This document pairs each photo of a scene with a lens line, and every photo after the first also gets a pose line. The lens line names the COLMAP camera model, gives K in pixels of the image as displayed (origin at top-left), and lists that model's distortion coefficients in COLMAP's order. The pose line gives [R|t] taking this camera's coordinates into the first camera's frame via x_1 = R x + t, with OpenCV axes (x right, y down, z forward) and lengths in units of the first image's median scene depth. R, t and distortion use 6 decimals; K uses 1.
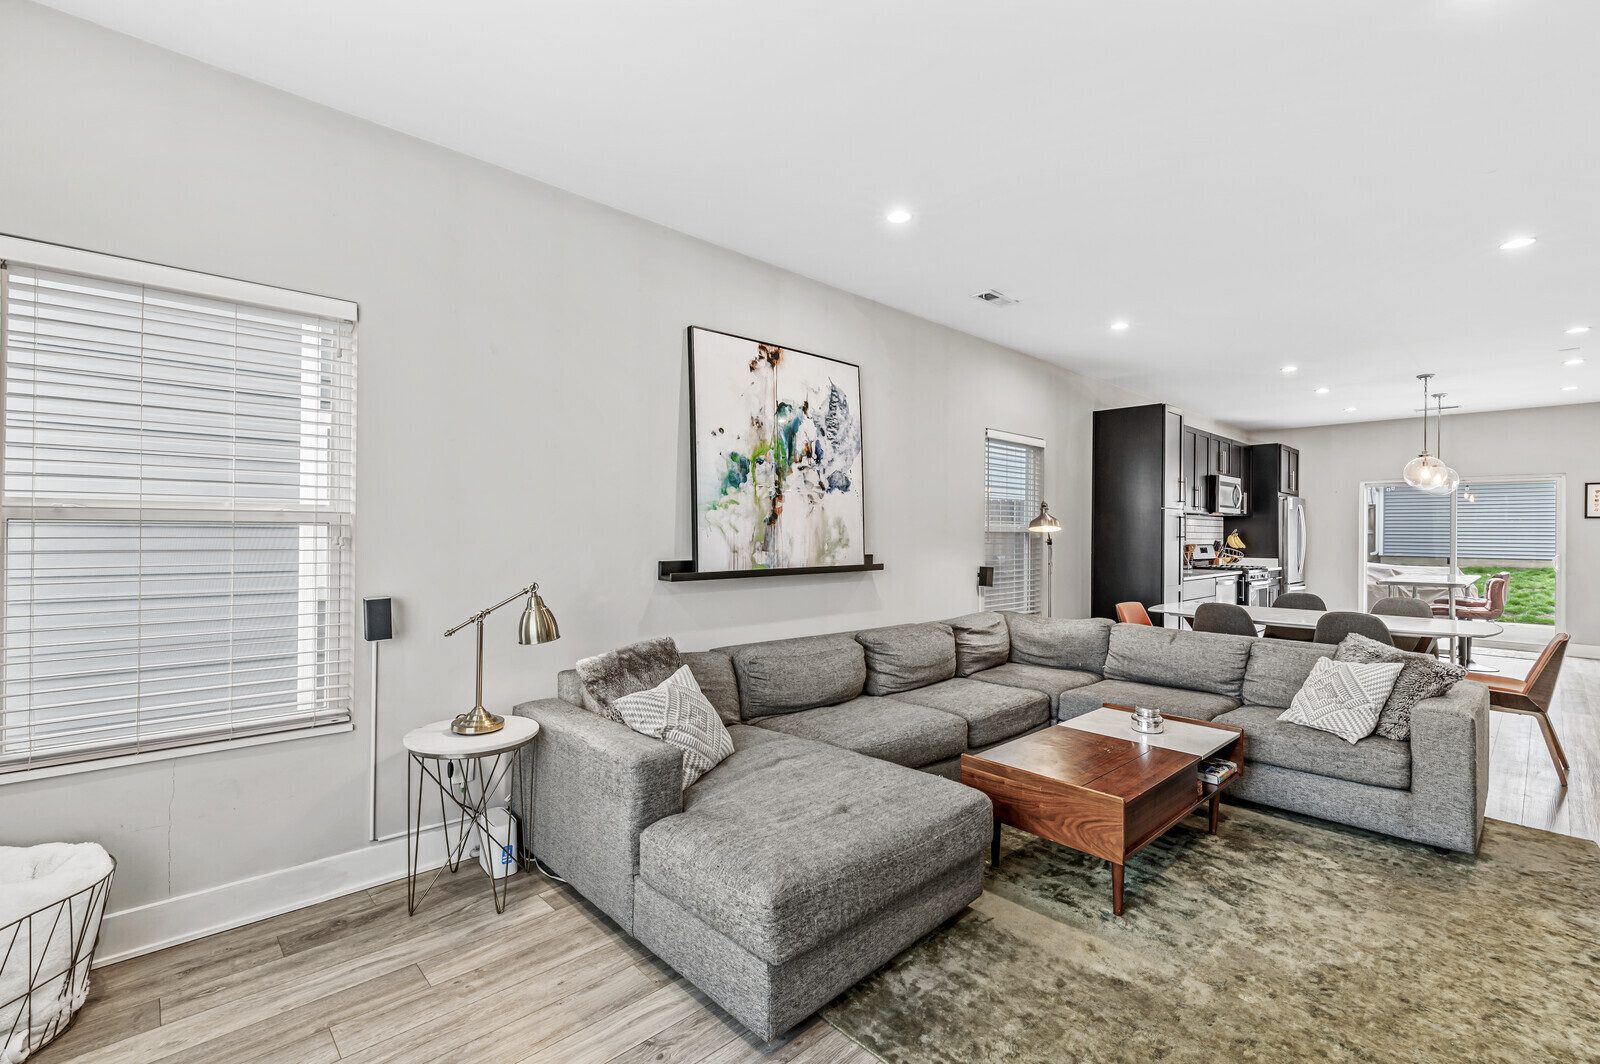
lens RADIAL K [[707.9, 0, 801.8], [0, 707.9, 528.1], [0, 0, 1]] dist [-0.000995, -0.000141]
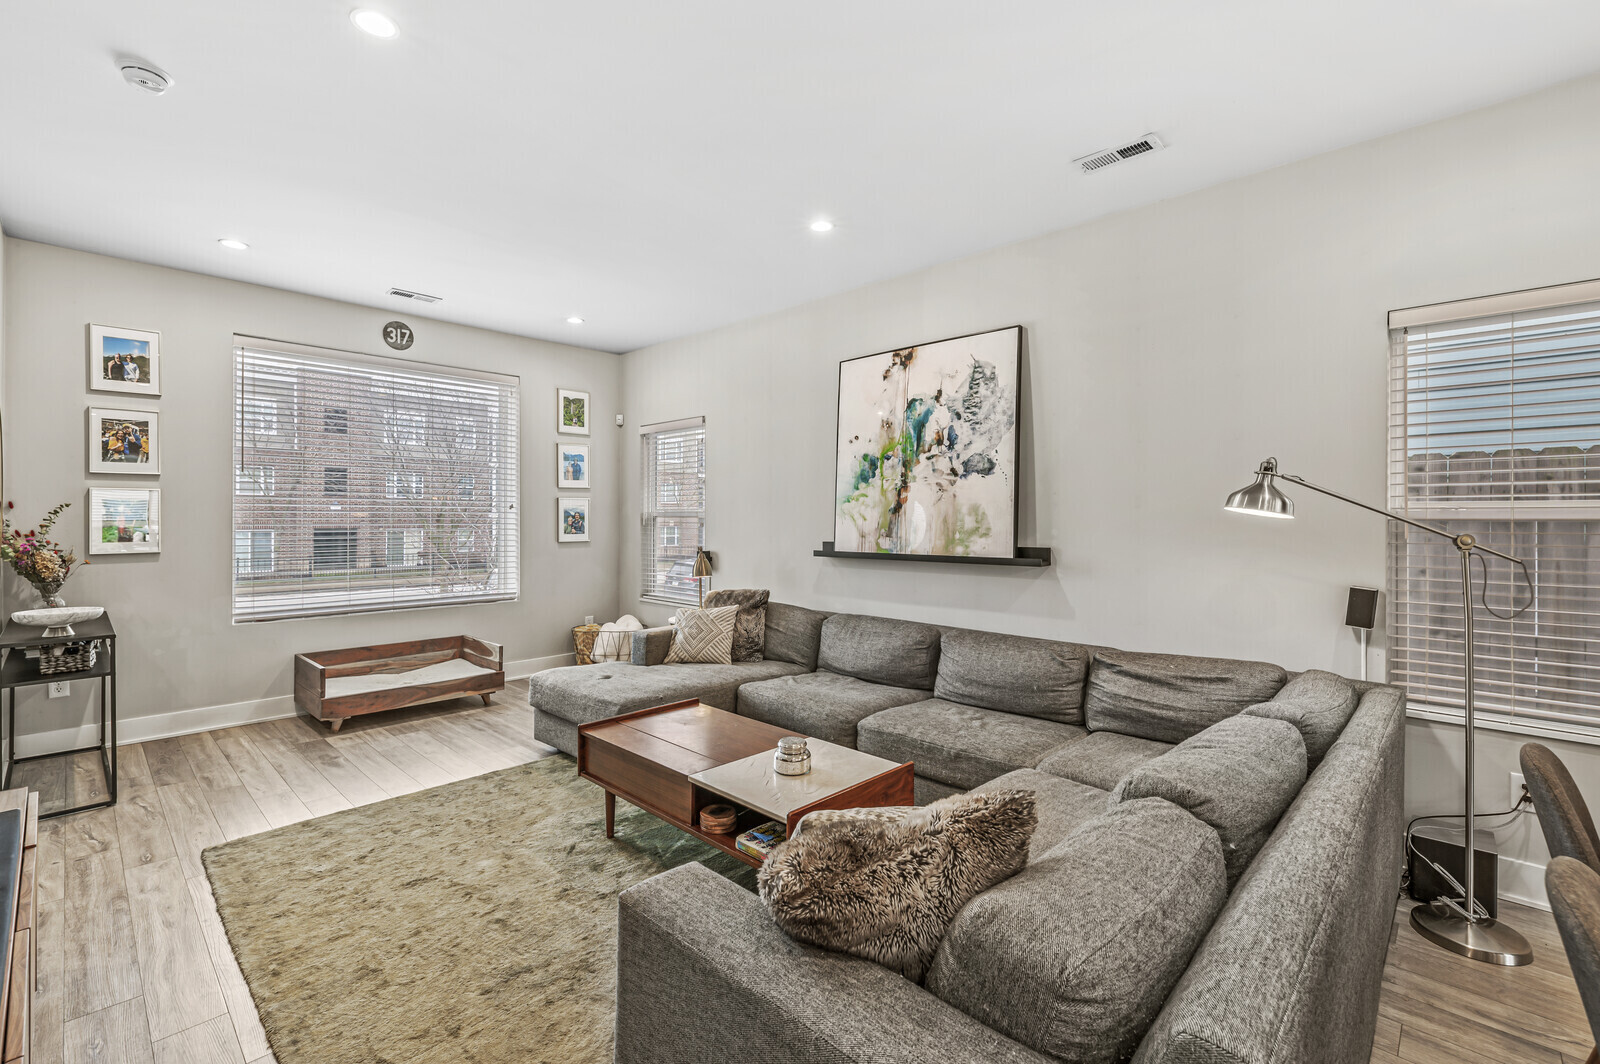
lens RADIAL K [[697.7, 0, 803.4], [0, 697.7, 526.7], [0, 0, 1]] dist [0.002153, 0.000615]
pose [[0.052850, 0.003269, -0.998597, 1.006740], [0.000915, 0.999994, 0.003322, 0.011789], [0.998602, -0.001090, 0.052846, 0.775199]]
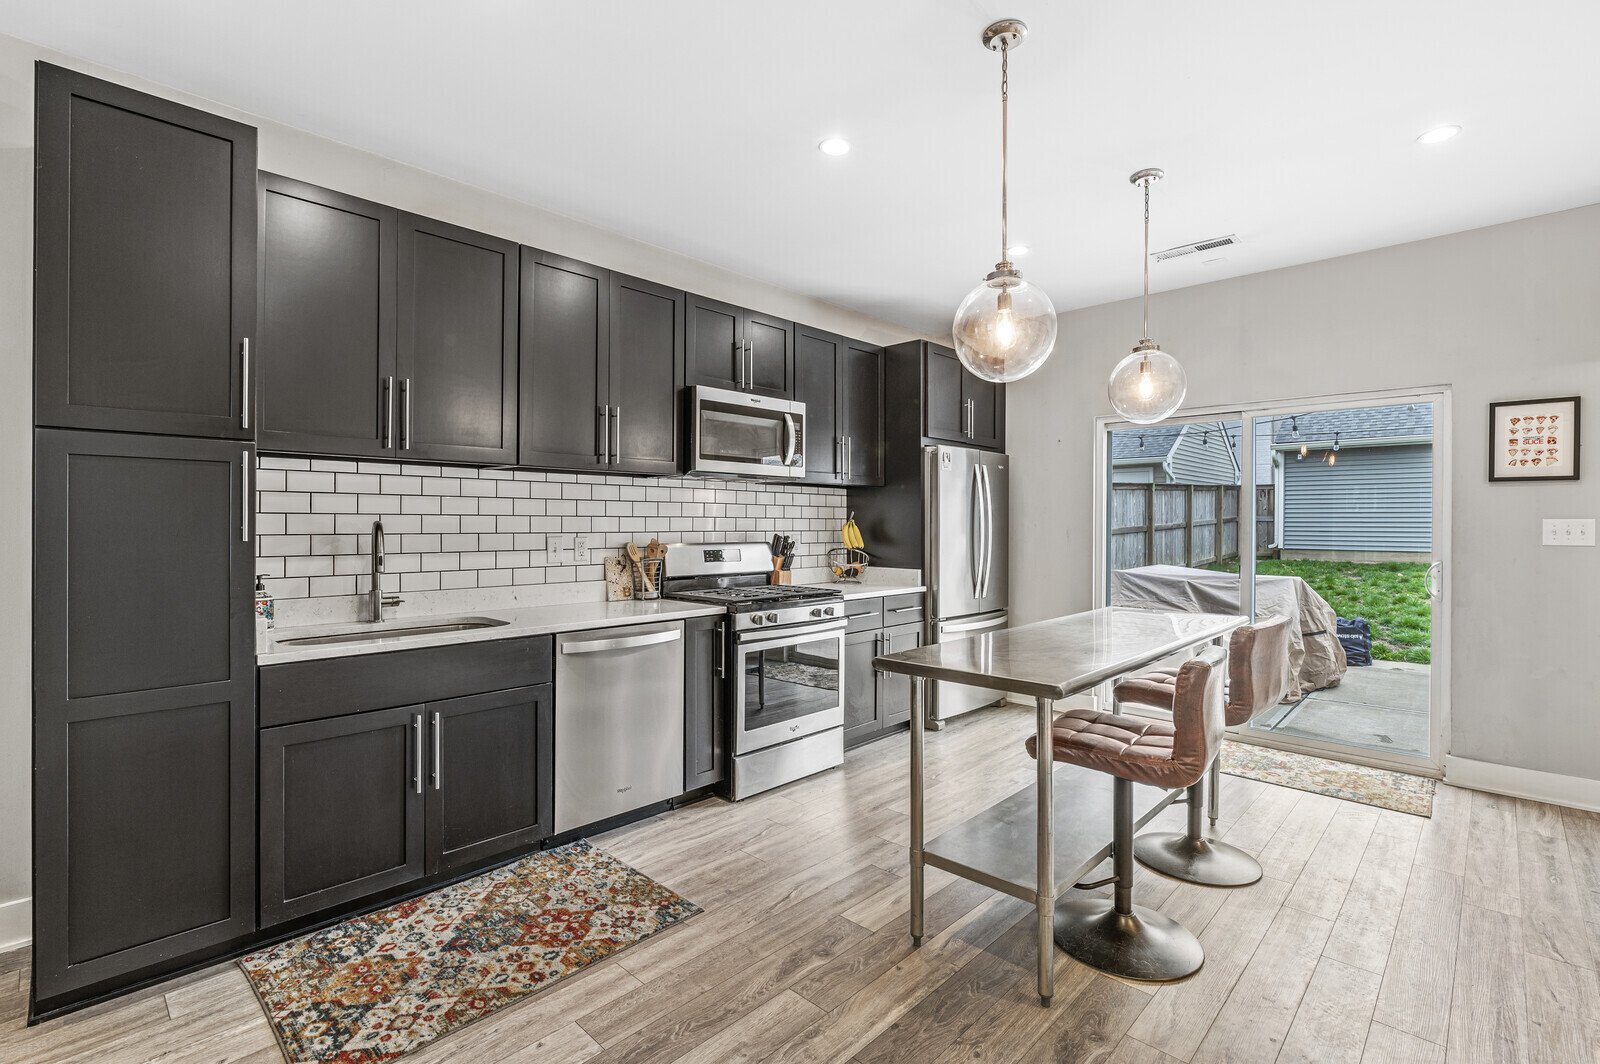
lens RADIAL K [[720.8, 0, 800.0], [0, 720.8, 532.0], [0, 0, 1]] dist [-0.007781, -0.000567]
pose [[0.999073, -0.005319, 0.042725, 1.283495], [0.004600, 0.999846, 0.016918, 0.016669], [-0.042808, -0.016706, 0.998944, 1.112544]]
